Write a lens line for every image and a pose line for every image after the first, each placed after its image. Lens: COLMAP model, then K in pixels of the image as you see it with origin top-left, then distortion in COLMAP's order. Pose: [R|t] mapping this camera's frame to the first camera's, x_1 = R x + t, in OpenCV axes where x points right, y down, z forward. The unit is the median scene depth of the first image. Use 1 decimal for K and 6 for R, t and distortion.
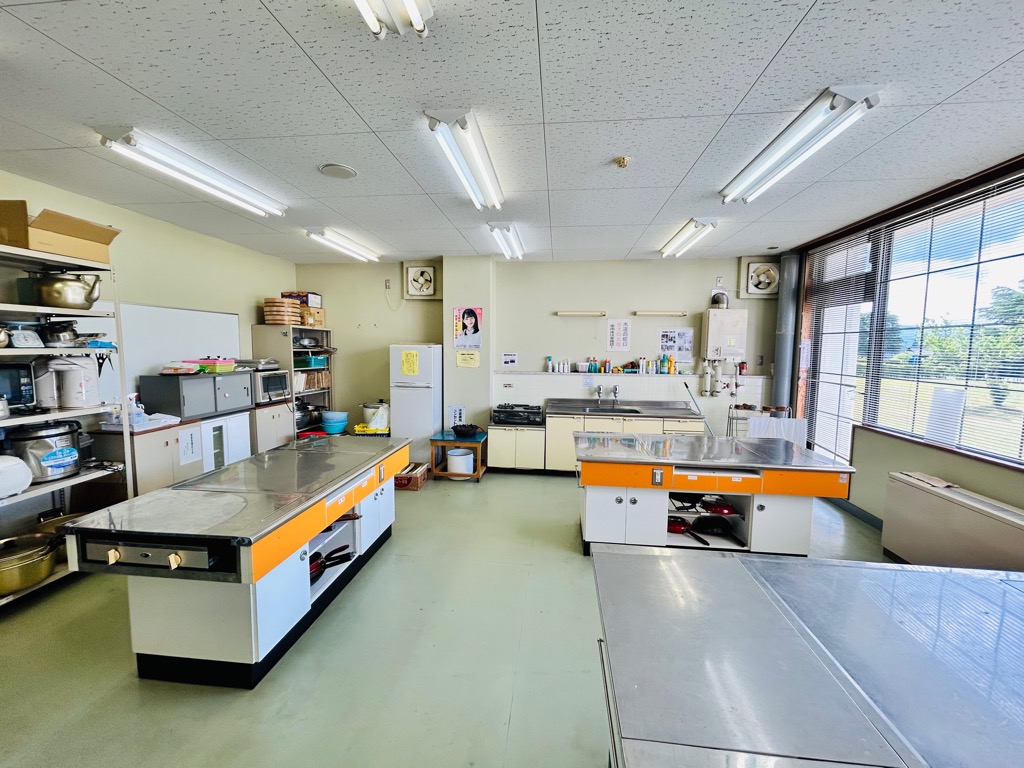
lens RADIAL K [[408.5, 0, 511.8], [0, 408.5, 380.9], [0, 0, 1]] dist [-0.002201, -0.000076]
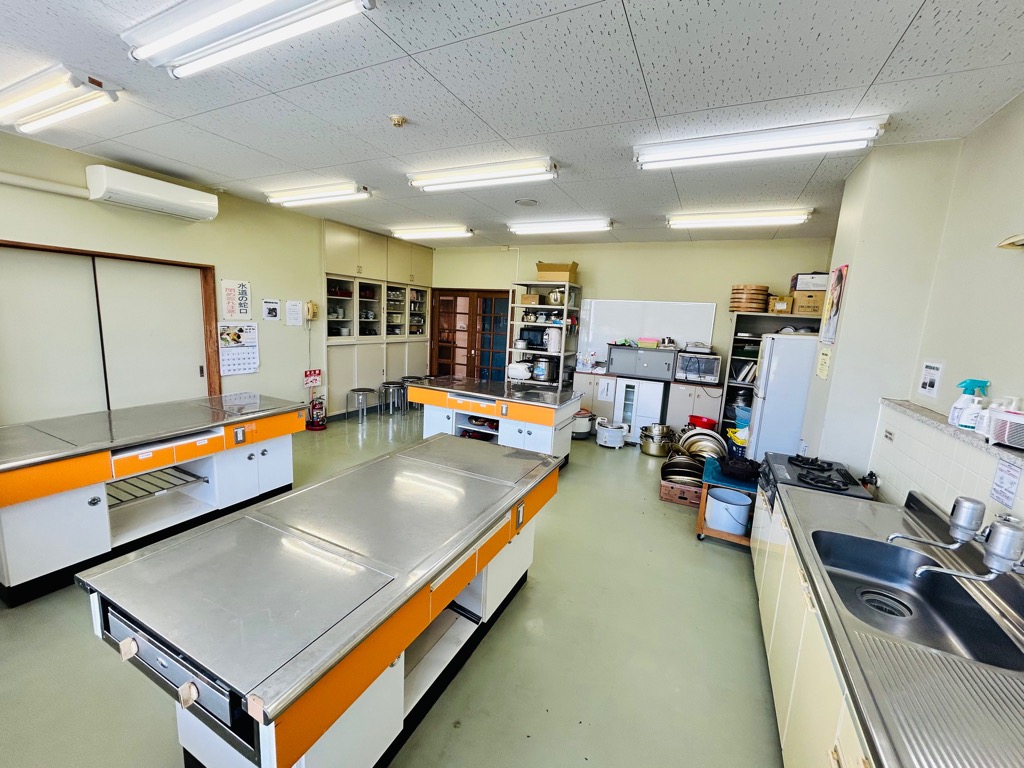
lens RADIAL K [[408.5, 0, 512.4], [0, 408.5, 382.1], [0, 0, 1]] dist [-0.002201, -0.000076]
pose [[-0.327635, 0.123045, -0.936758, 0.651767], [-0.139423, 0.974332, 0.176744, -0.080440], [0.934461, 0.188513, -0.302070, 0.938694]]
